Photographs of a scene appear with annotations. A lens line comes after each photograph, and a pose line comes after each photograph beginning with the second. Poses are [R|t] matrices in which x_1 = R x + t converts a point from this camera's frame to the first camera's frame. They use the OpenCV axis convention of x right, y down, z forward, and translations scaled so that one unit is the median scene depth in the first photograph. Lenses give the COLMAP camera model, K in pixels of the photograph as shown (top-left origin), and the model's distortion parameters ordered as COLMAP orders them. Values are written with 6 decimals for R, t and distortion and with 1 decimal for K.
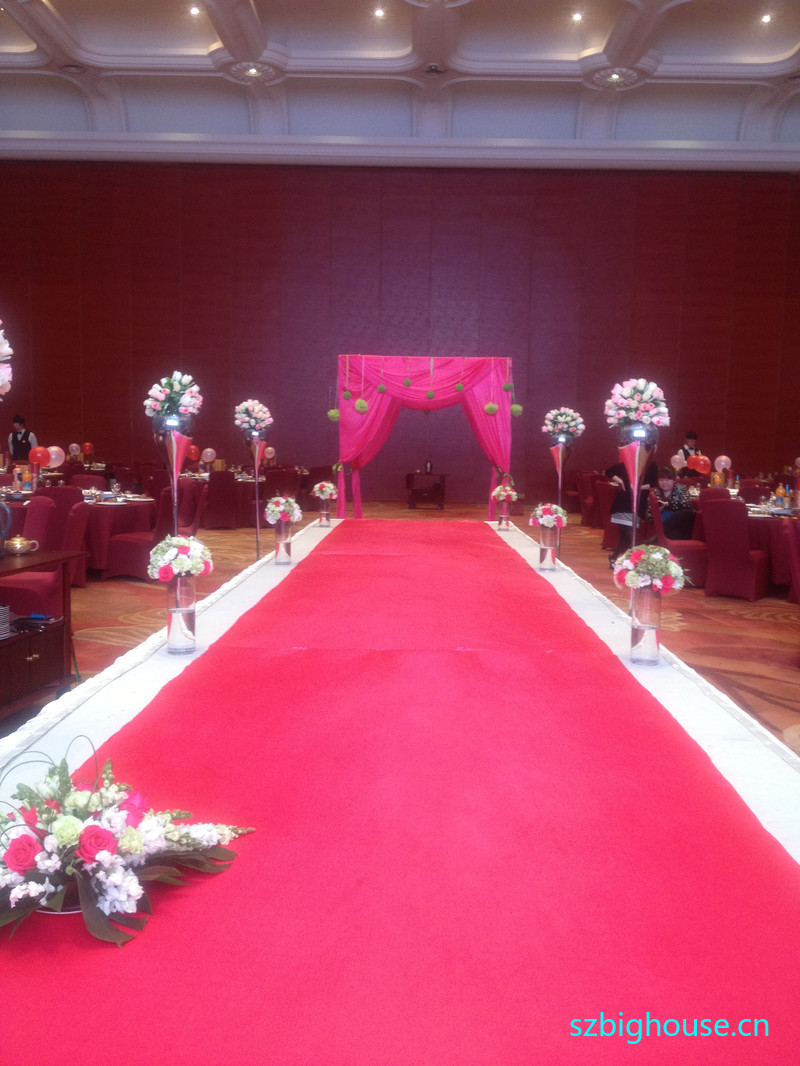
lens RADIAL K [[1002.7, 0, 357.2], [0, 1002.7, 541.4], [0, 0, 1]] dist [0.019738, 0.000000]
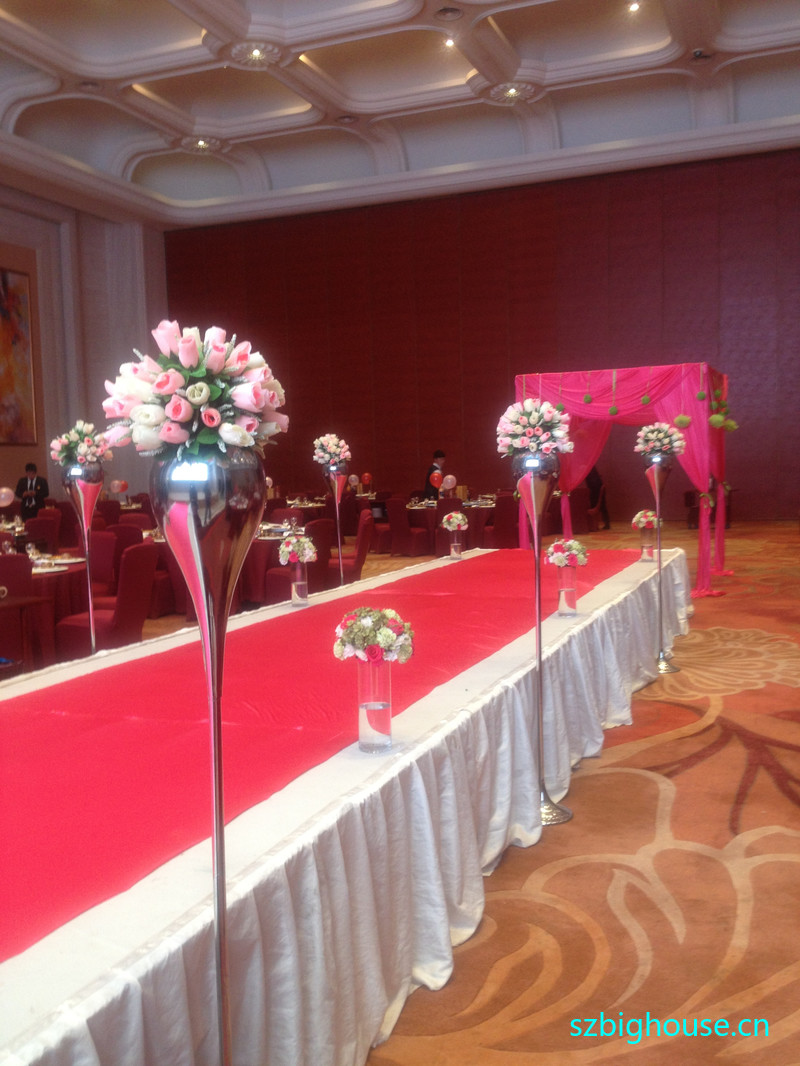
lens RADIAL K [[1002.7, 0, 399.3], [0, 1002.7, 521.8], [0, 0, 1]] dist [0.019738, 0.000000]
pose [[0.937651, -0.025090, -0.346671, 0.134419], [0.012555, 0.999185, -0.038357, -0.007849], [0.347351, 0.031613, 0.937202, 0.050300]]
